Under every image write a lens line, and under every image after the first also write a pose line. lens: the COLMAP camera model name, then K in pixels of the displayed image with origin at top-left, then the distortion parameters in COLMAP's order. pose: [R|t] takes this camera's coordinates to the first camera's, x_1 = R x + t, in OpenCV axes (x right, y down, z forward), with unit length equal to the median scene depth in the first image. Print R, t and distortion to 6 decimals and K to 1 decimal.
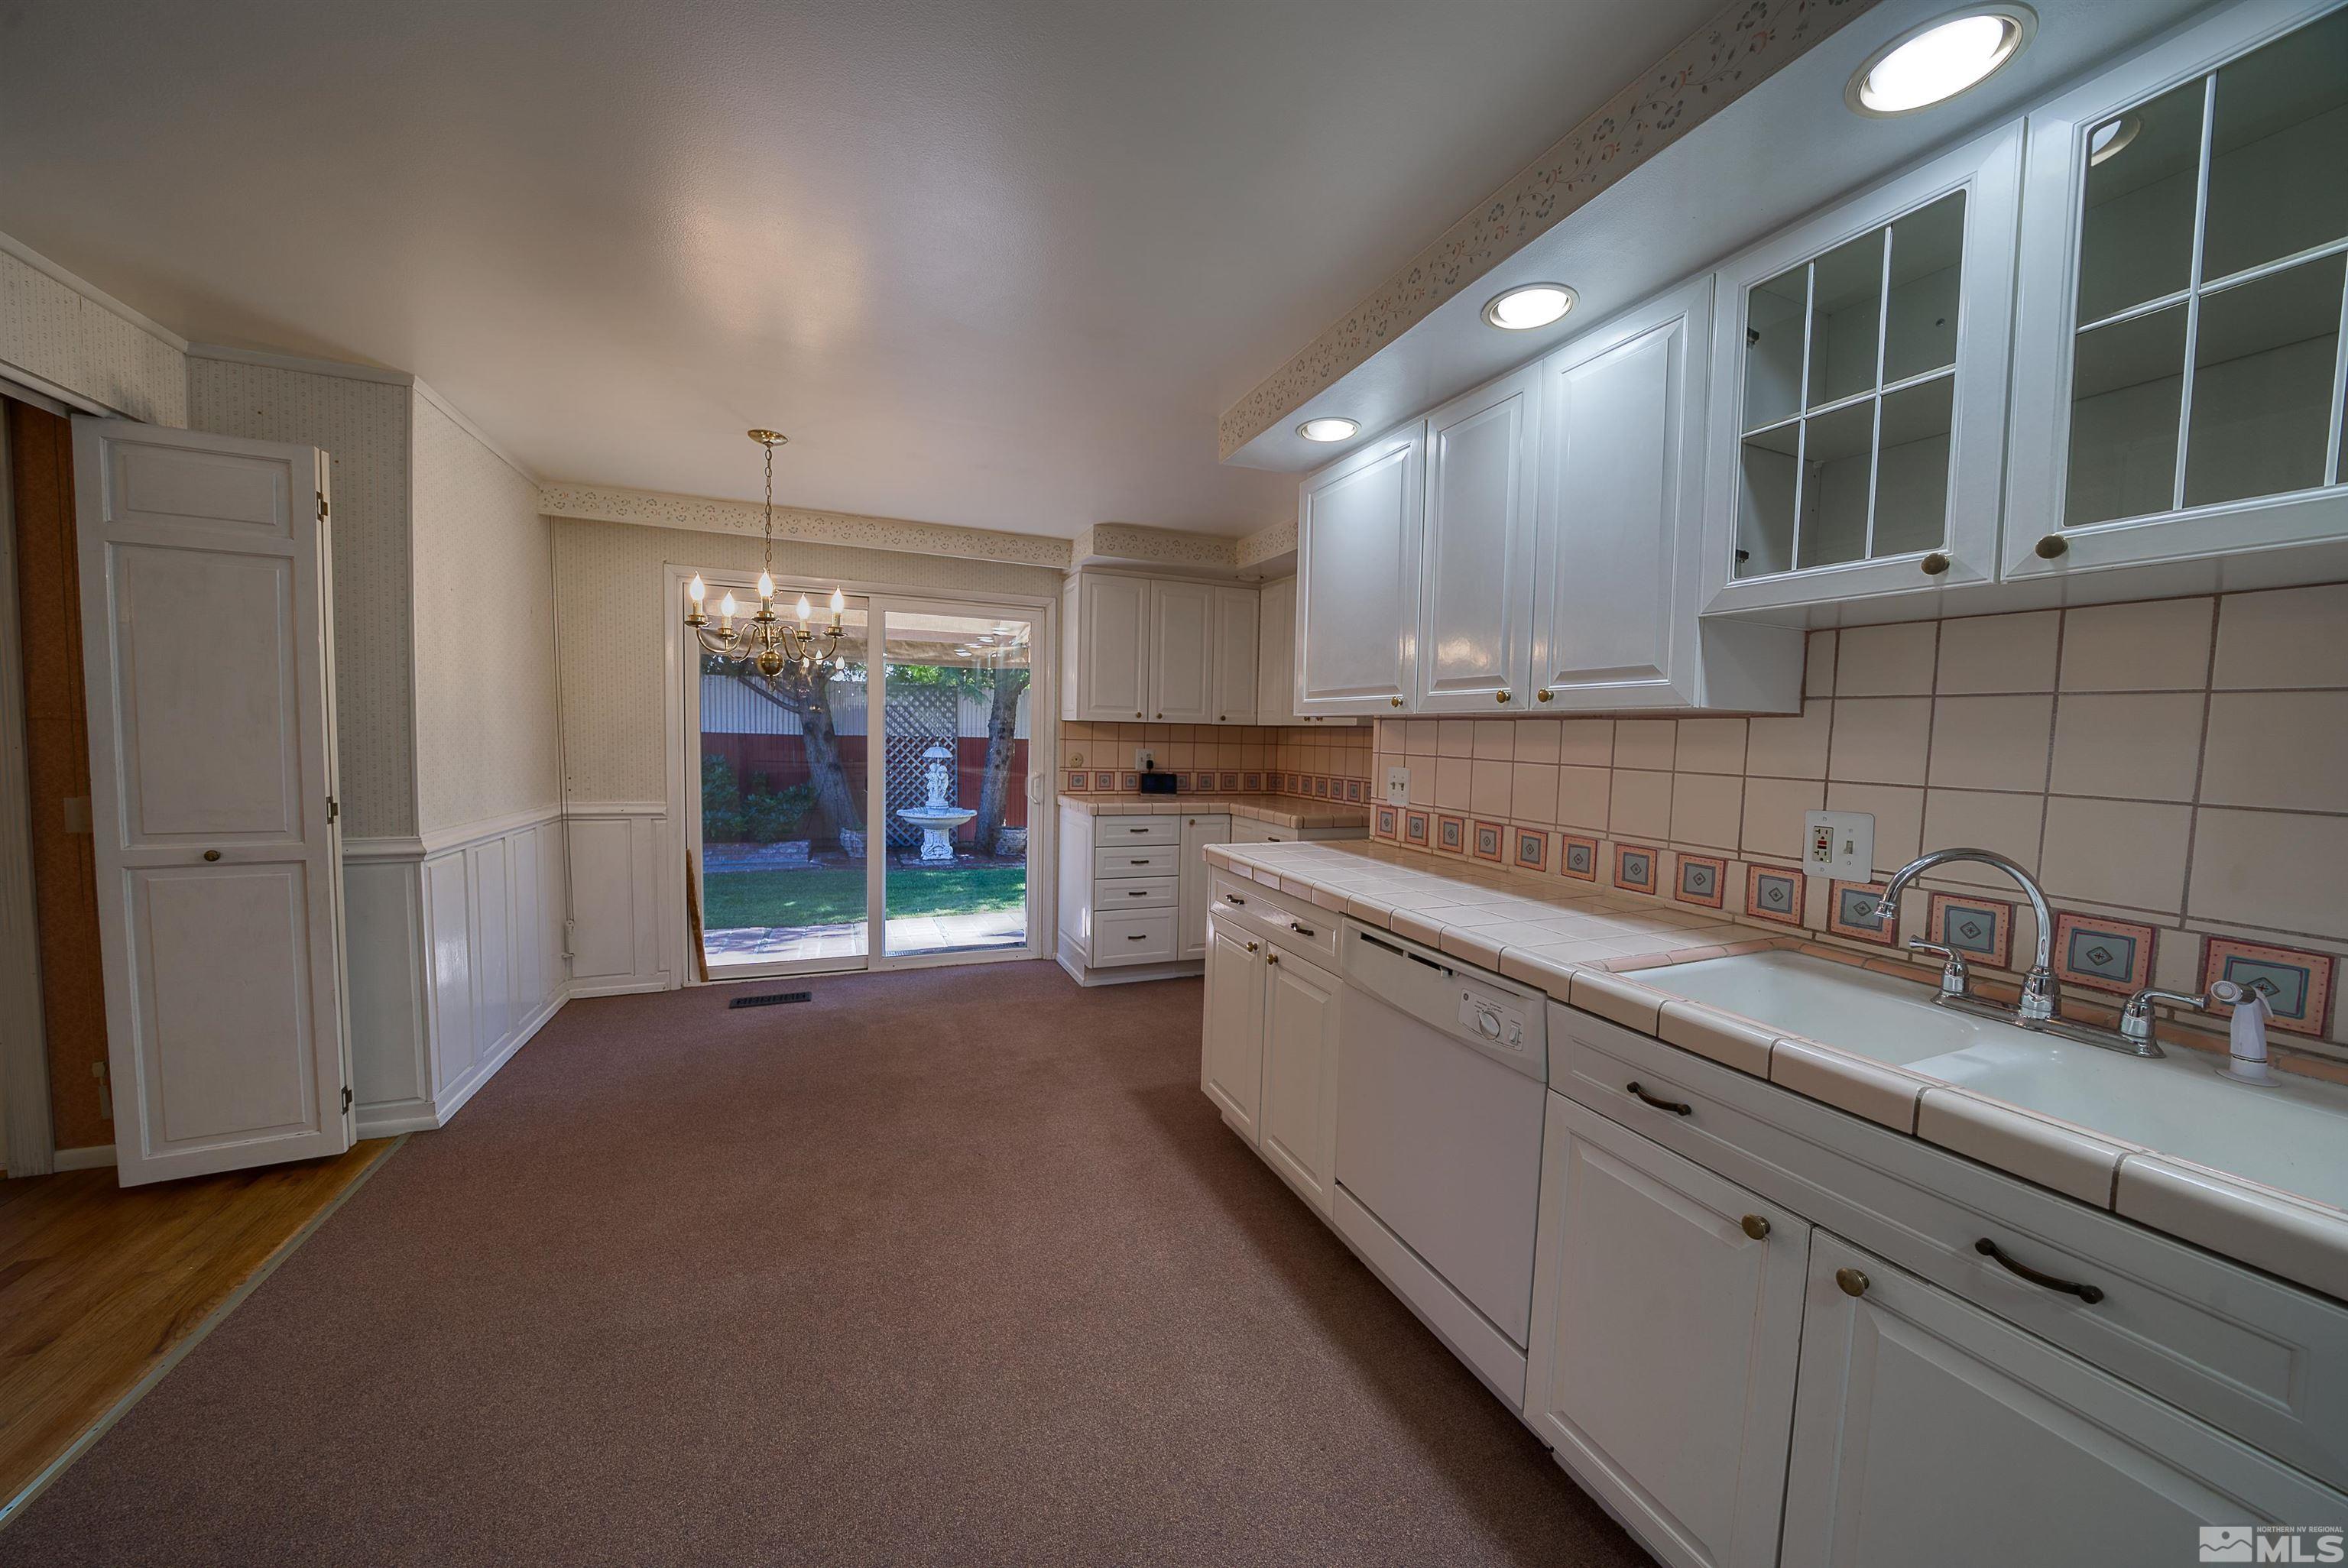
lens RADIAL K [[805.9, 0, 1179.3], [0, 805.9, 785.9], [0, 0, 1]] dist [-0.016203, 0.000291]
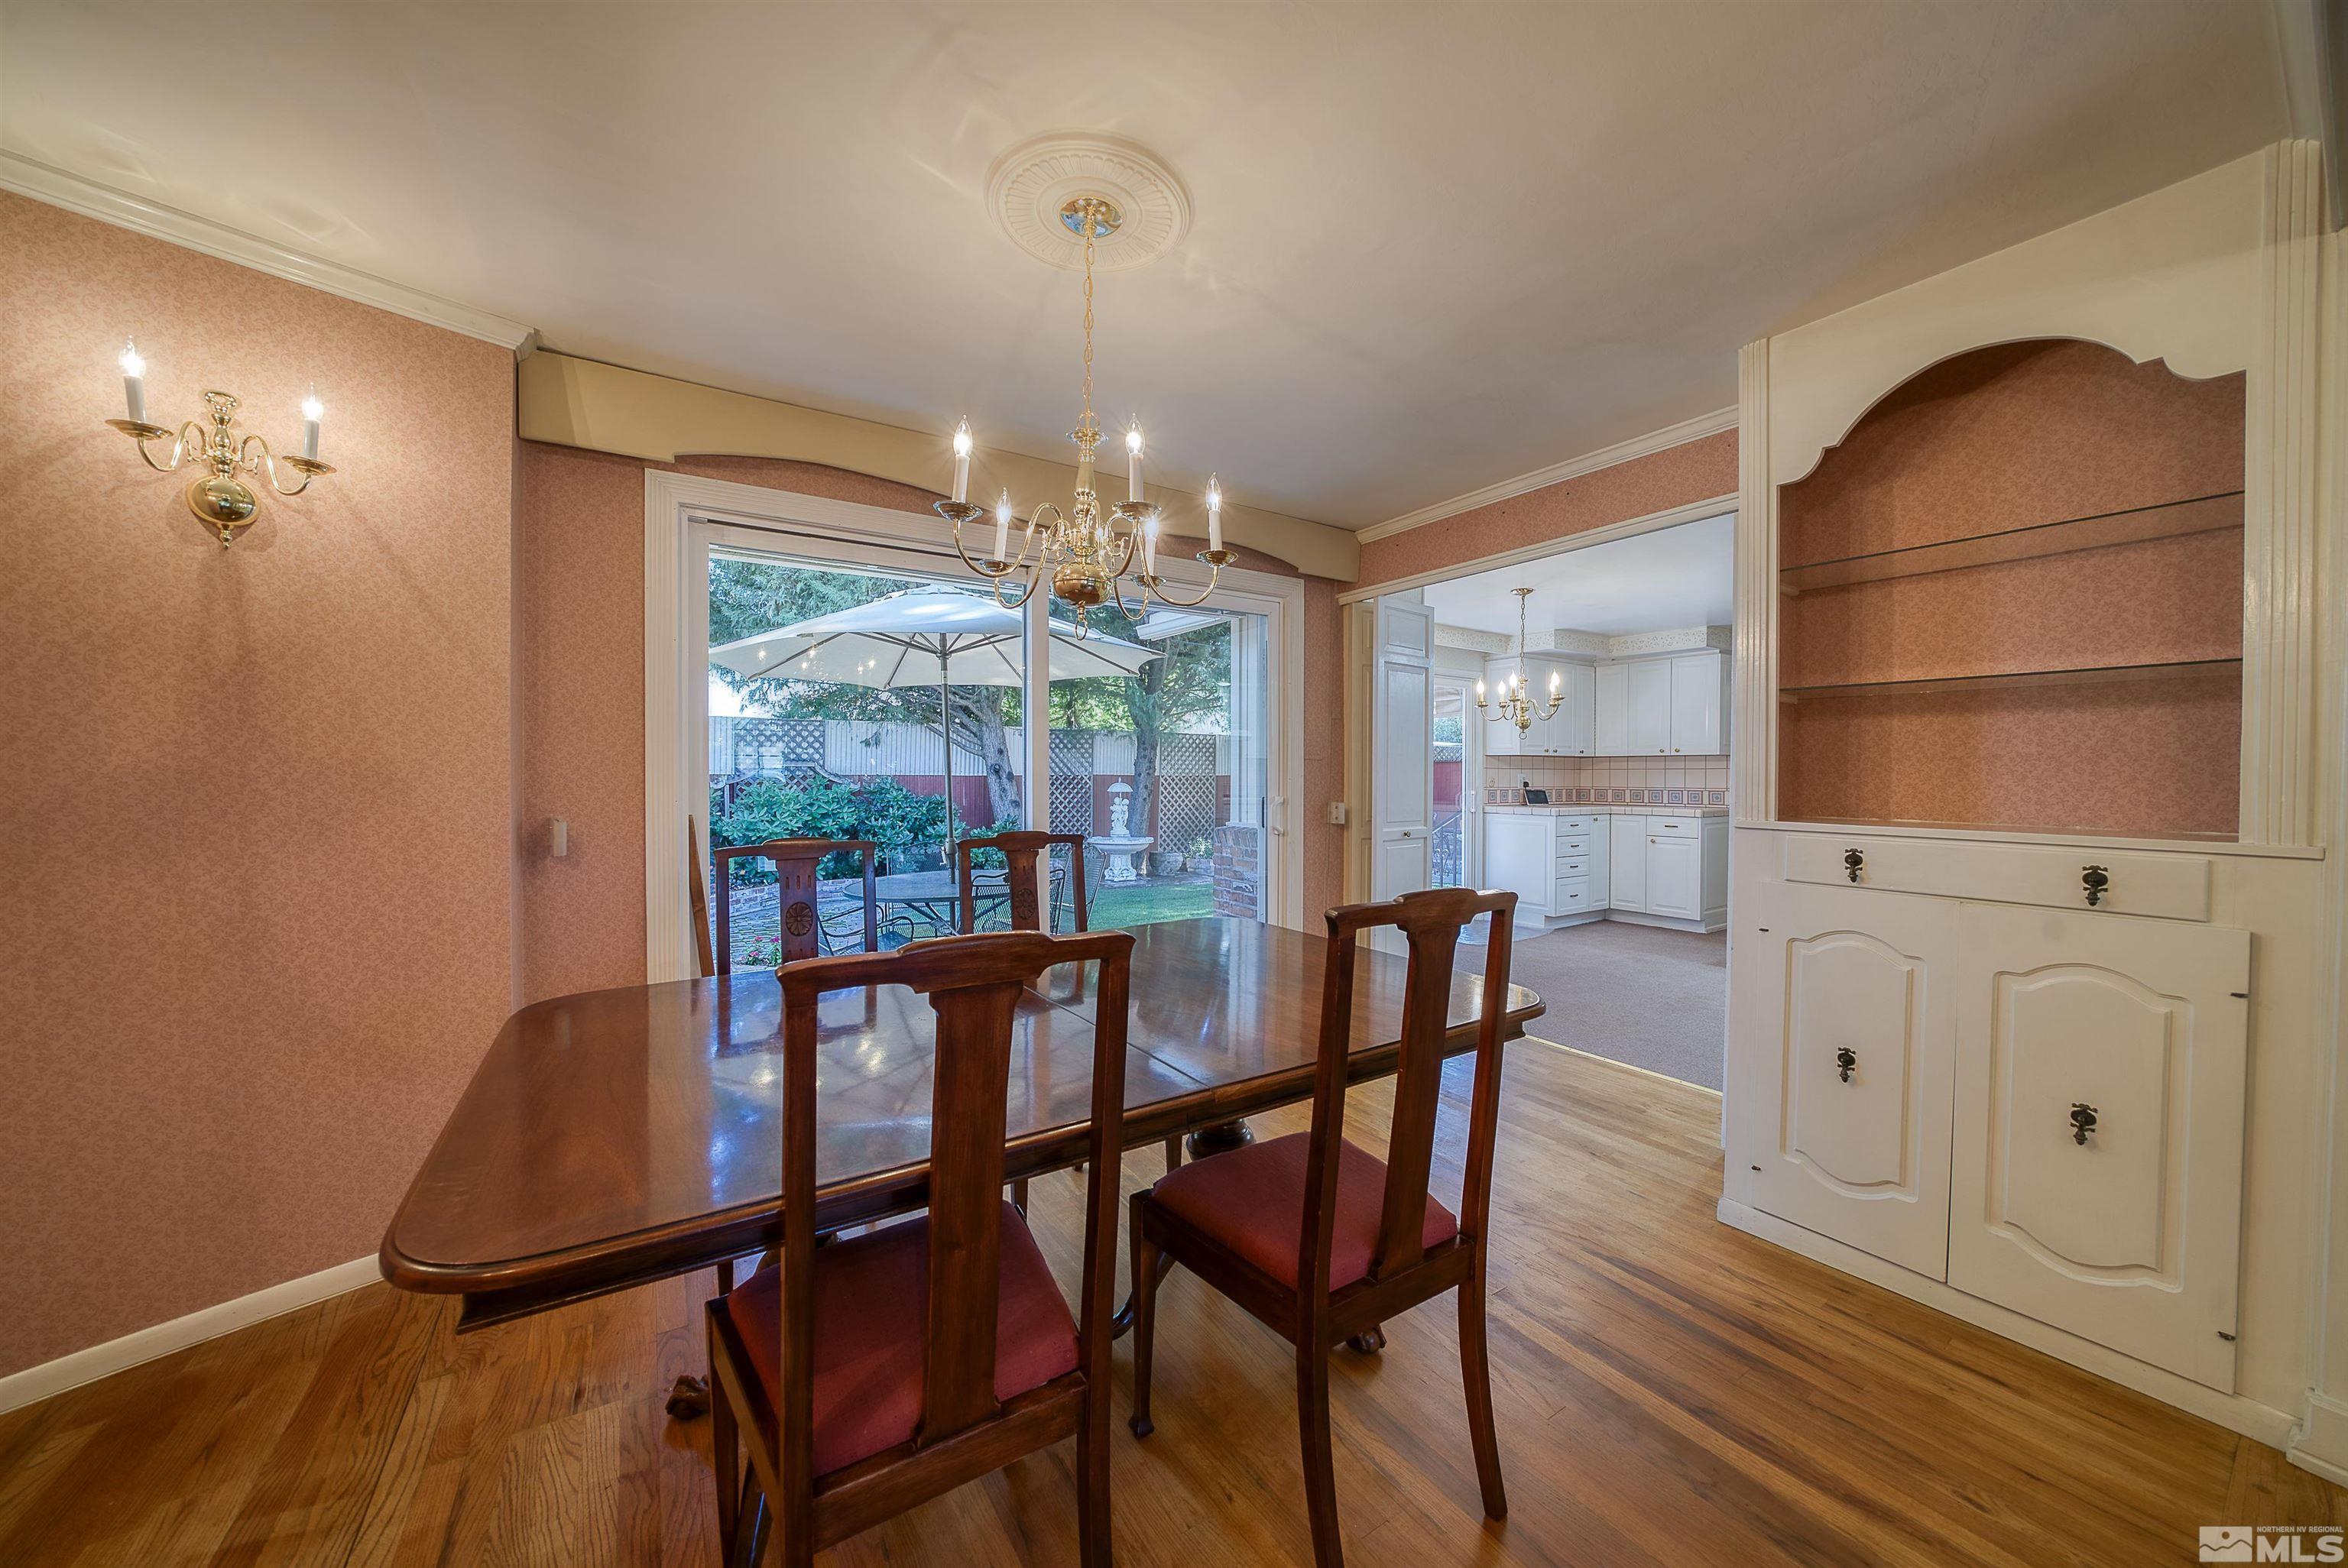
lens RADIAL K [[805.9, 0, 1171.3], [0, 805.9, 779.3], [0, 0, 1]] dist [-0.016203, 0.000291]
pose [[0.984346, -0.024374, 0.174555, -0.920282], [0.033775, 0.998123, -0.051091, 0.017471], [-0.172982, 0.056187, 0.983321, -0.320177]]
